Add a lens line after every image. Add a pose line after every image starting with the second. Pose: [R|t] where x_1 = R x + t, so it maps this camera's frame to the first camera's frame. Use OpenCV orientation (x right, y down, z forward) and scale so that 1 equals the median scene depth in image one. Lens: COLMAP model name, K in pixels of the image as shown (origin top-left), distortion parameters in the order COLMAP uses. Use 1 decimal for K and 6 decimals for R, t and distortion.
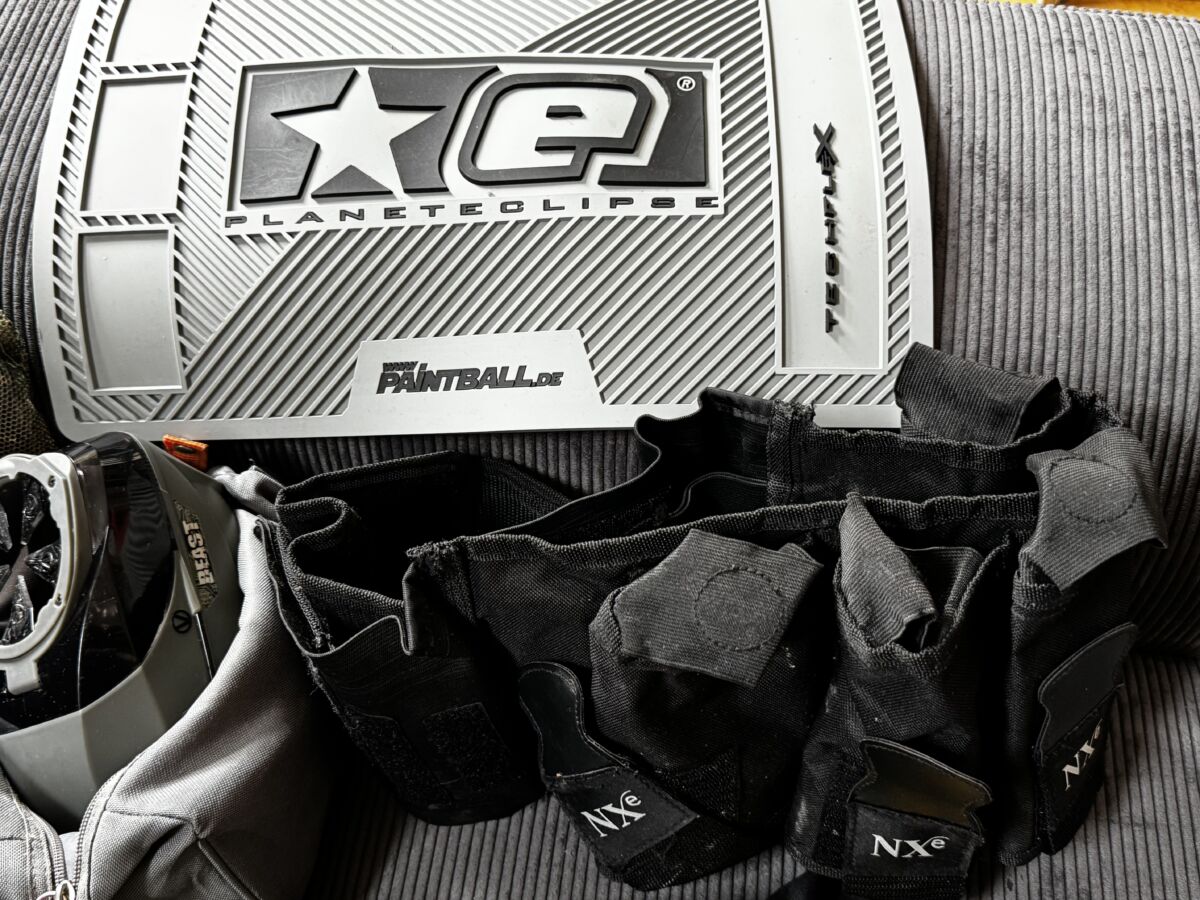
lens RADIAL K [[1194.6, 0, 586.1], [0, 1194.6, 448.6], [0, 0, 1]] dist [0.167537, -0.388806]
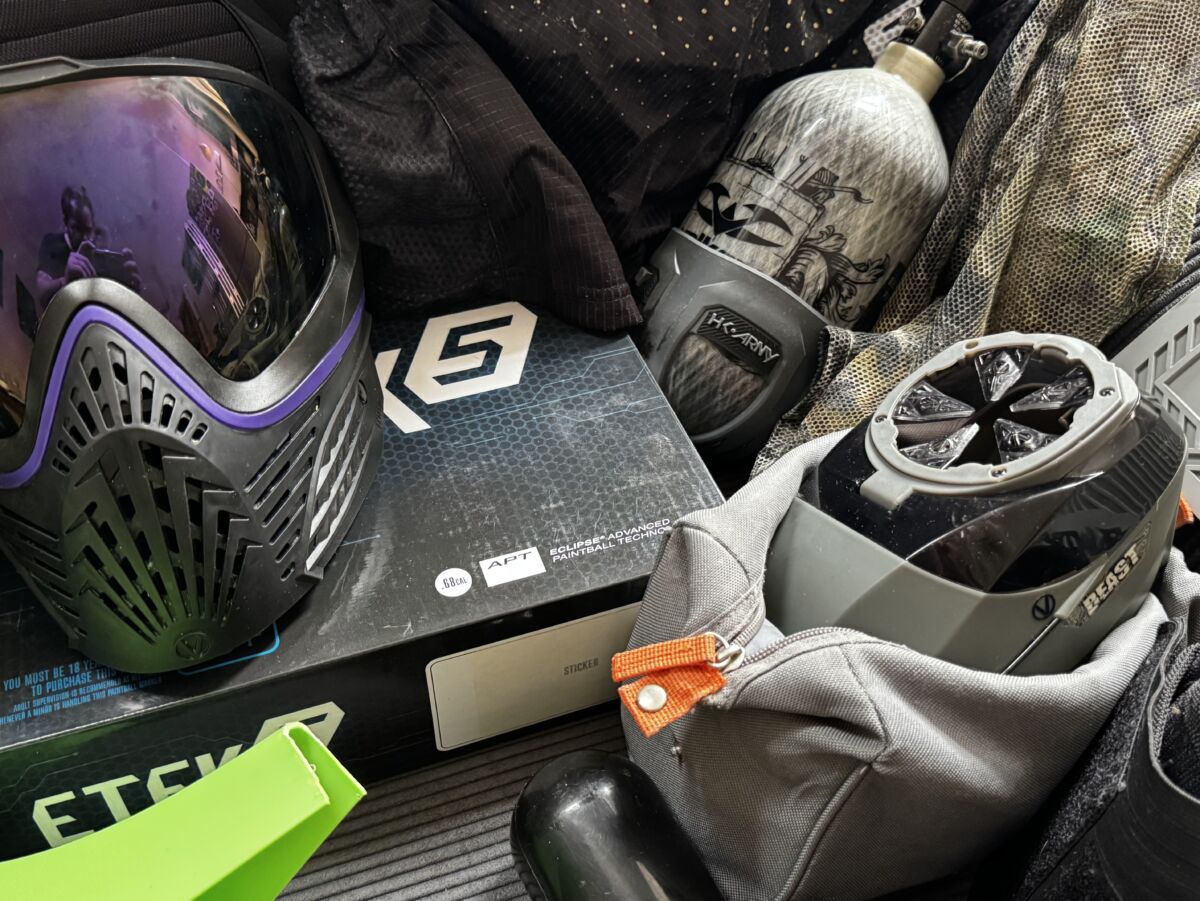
lens RADIAL K [[1194.6, 0, 586.1], [0, 1194.6, 449.1], [0, 0, 1]] dist [0.167537, -0.388806]
pose [[0.438624, 0.769953, -0.463445, -0.164781], [-0.831738, 0.543105, 0.115106, 0.235537], [0.340325, 0.334976, 0.878618, 0.138805]]
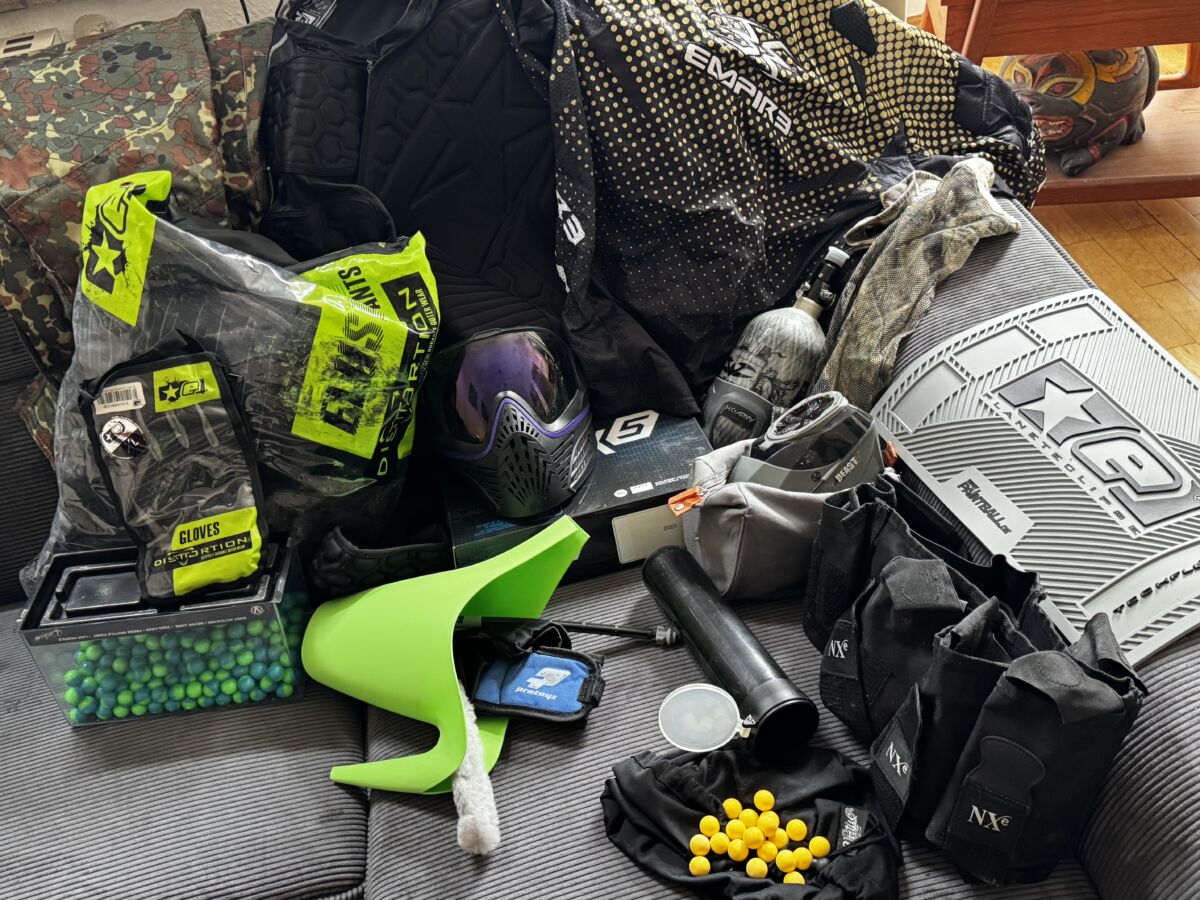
lens RADIAL K [[1194.6, 0, 586.1], [0, 1194.6, 448.6], [0, 0, 1]] dist [0.167537, -0.388806]
pose [[0.344828, 0.620425, -0.704391, 1.083260], [-0.769351, 0.616725, 0.166580, 0.060971], [0.537766, 0.484483, 0.689989, -0.851647]]
